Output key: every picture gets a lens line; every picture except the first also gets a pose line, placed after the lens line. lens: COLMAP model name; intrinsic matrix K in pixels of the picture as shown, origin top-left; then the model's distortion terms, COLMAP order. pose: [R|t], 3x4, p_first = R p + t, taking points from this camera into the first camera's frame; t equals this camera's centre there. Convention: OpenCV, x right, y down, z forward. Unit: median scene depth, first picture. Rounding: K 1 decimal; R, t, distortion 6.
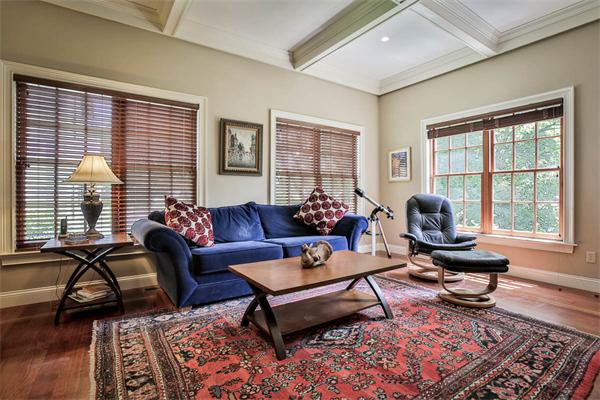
lens RADIAL K [[297.1, 0, 300.2], [0, 297.1, 196.7], [0, 0, 1]] dist [-0.021495, 0.001272]
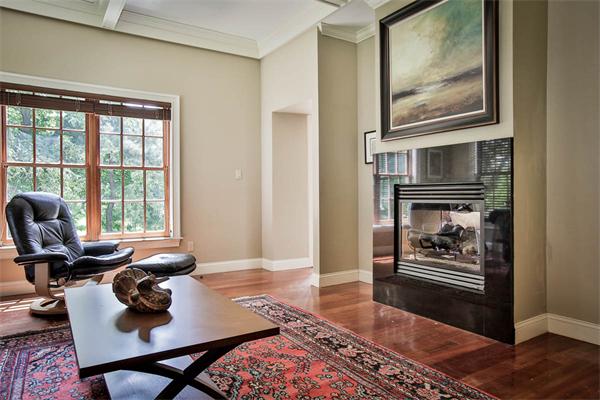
lens RADIAL K [[394.0, 0, 300.0], [0, 394.0, 200.0], [0, 0, 1]] dist [-0.002515, 0.000411]
pose [[0.029646, -0.014127, 0.999461, -0.659576], [0.006679, 0.999881, 0.013935, 0.000092], [-0.999538, 0.006262, 0.029737, 0.590038]]
